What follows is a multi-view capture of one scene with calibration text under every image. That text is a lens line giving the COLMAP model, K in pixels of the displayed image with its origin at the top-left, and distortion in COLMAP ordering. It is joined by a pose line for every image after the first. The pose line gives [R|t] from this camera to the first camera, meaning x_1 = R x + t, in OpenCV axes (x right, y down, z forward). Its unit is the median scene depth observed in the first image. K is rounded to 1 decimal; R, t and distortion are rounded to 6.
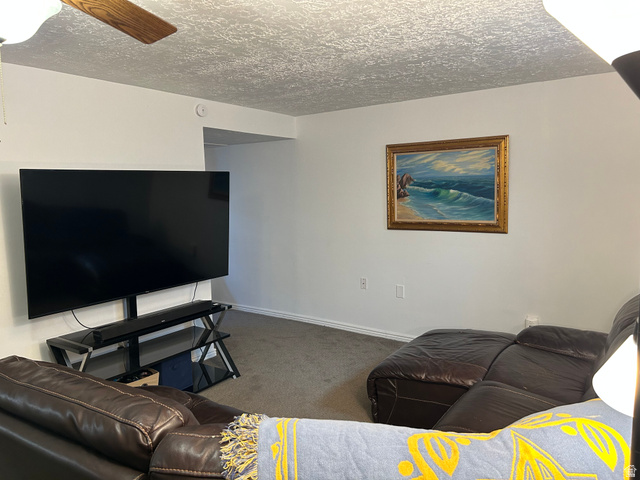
lens RADIAL K [[482.6, 0, 318.1], [0, 482.6, 239.3], [0, 0, 1]] dist [0.044871, -0.065096]
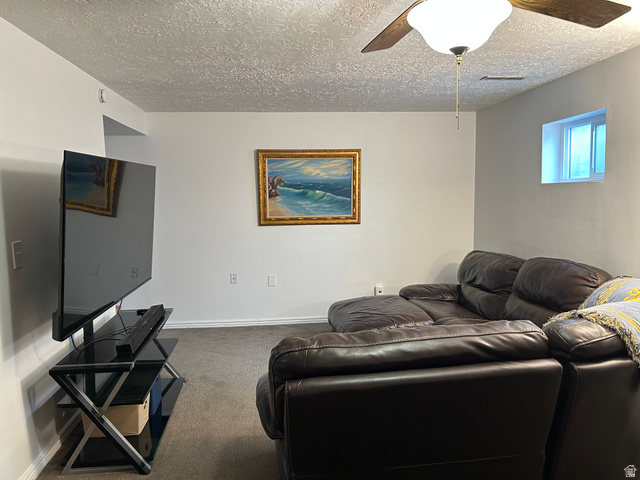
lens RADIAL K [[482.6, 0, 314.7], [0, 482.6, 240.3], [0, 0, 1]] dist [0.044871, -0.065096]
pose [[0.753058, -0.052381, 0.655866, -0.528642], [0.065029, 0.997871, 0.005029, 0.016144], [-0.654733, 0.038863, 0.754861, 0.091213]]
